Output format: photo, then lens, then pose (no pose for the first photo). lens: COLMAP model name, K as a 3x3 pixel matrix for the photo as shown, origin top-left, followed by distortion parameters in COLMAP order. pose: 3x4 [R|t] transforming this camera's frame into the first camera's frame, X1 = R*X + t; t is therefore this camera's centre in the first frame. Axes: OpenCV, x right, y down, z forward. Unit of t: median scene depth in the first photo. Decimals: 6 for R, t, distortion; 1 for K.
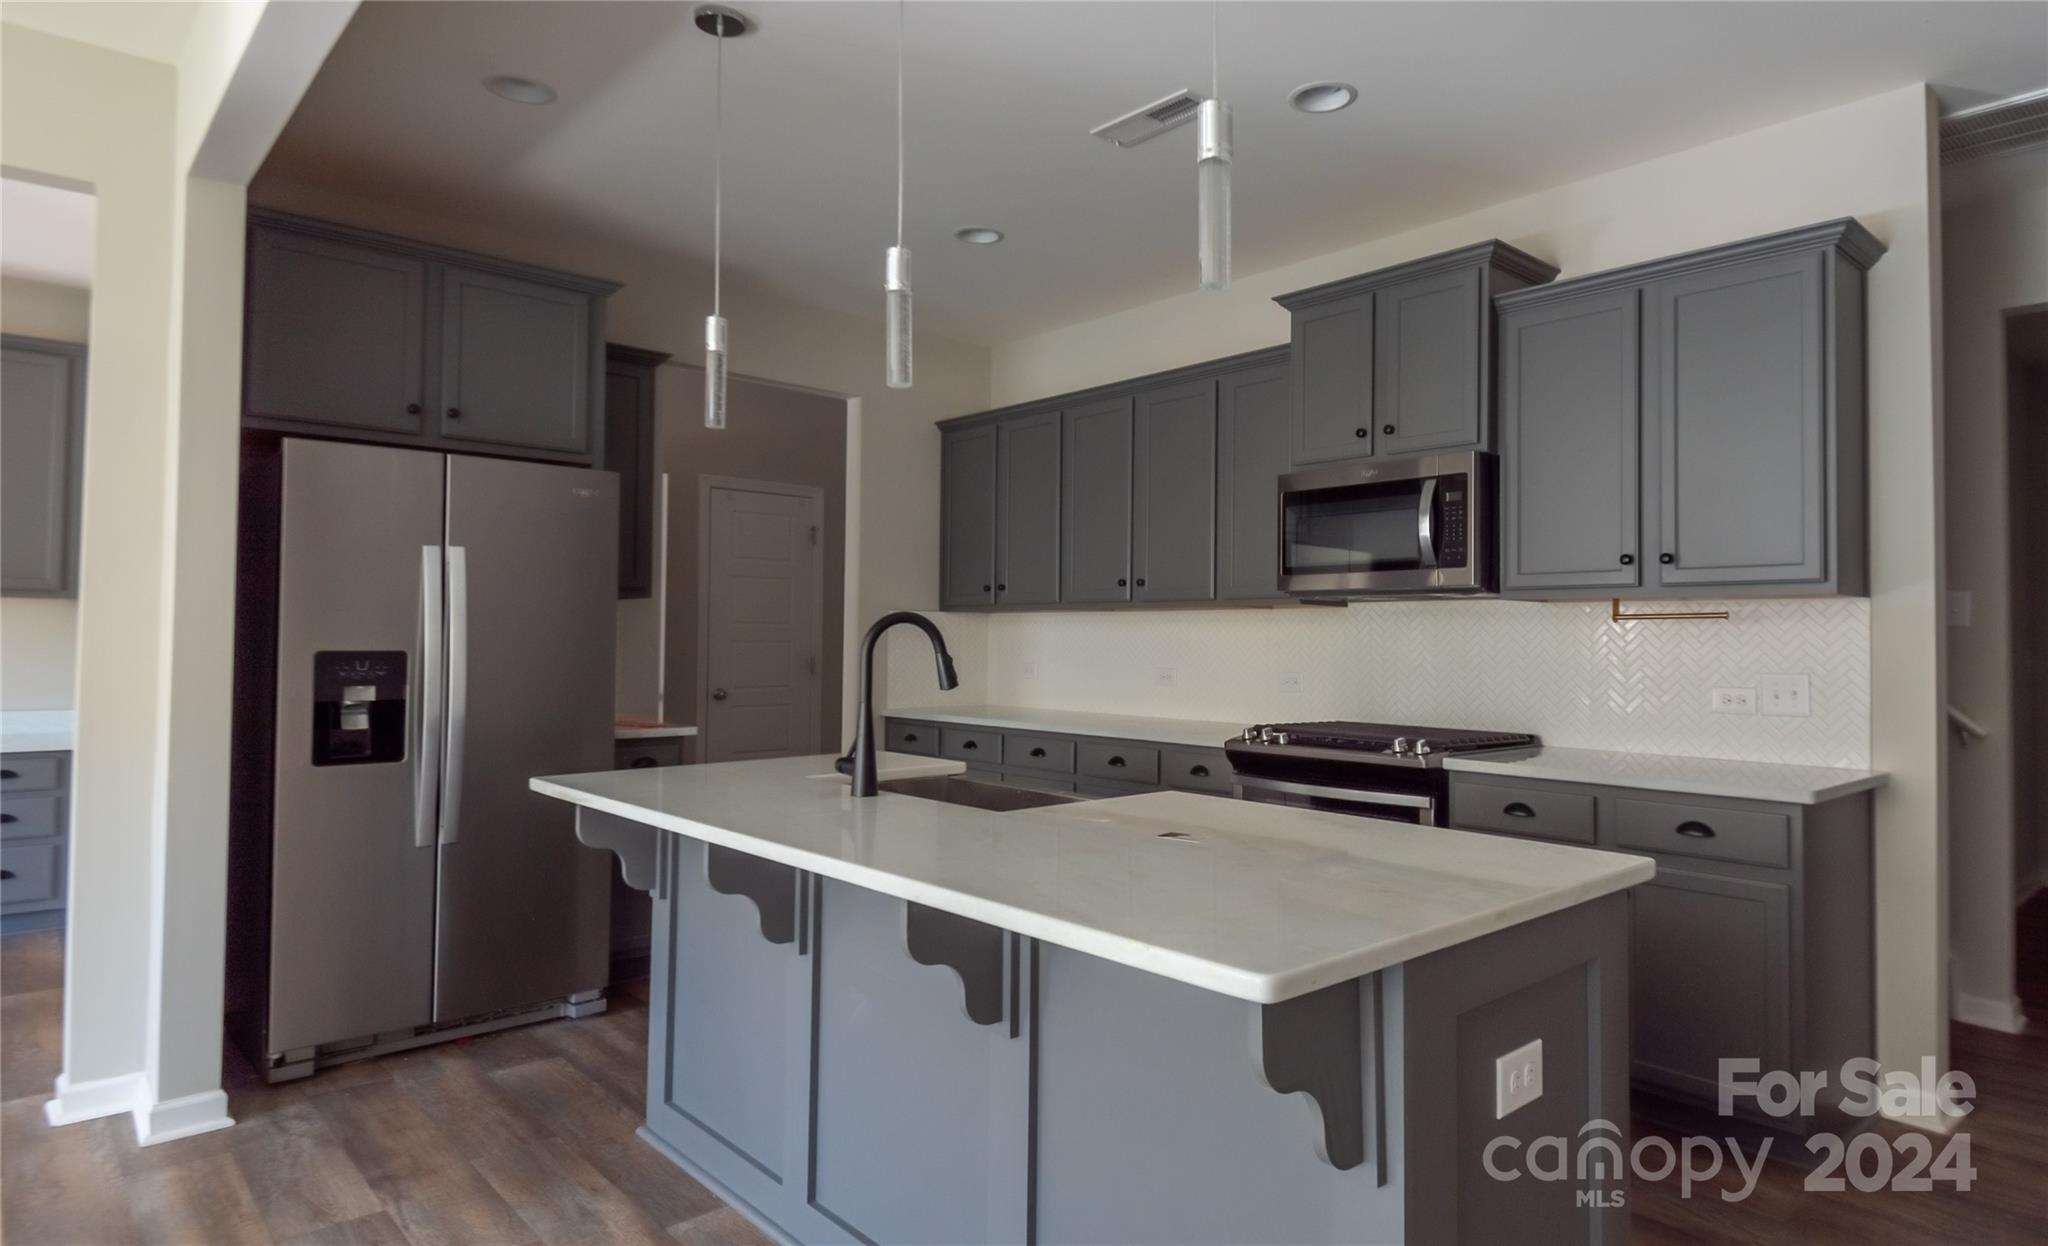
lens RADIAL K [[1172.8, 0, 1119.2], [0, 1172.8, 611.4], [0, 0, 1]] dist [0.003211, -0.001310]
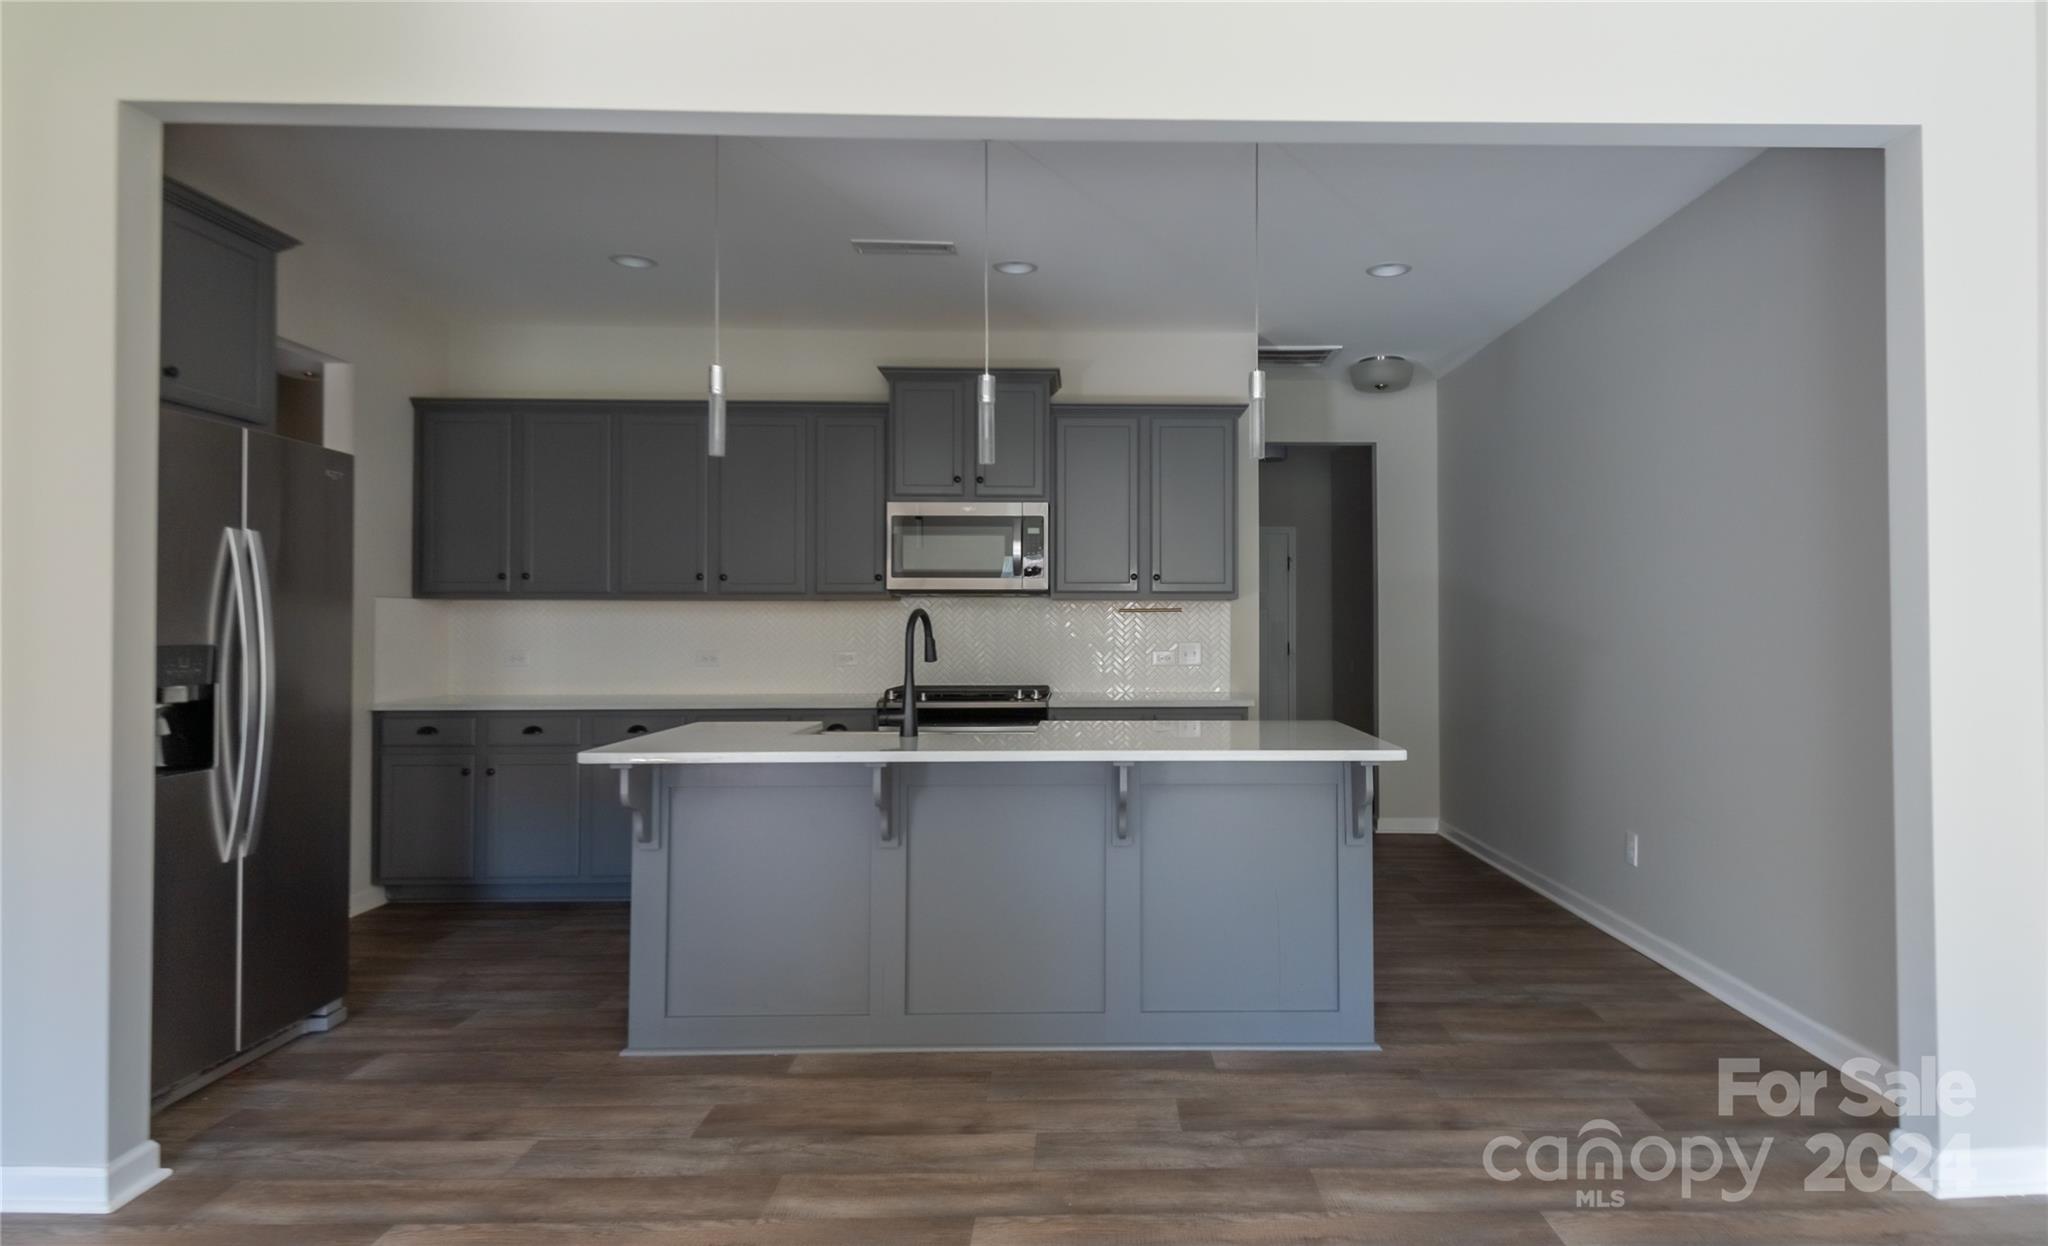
lens RADIAL K [[1172.8, 0, 1119.2], [0, 1172.8, 611.4], [0, 0, 1]] dist [0.003211, -0.001310]
pose [[0.672922, 0.002299, 0.739710, -0.791476], [-0.012862, 0.999880, 0.008593, -0.008038], [-0.739601, -0.015296, 0.672871, -0.112574]]
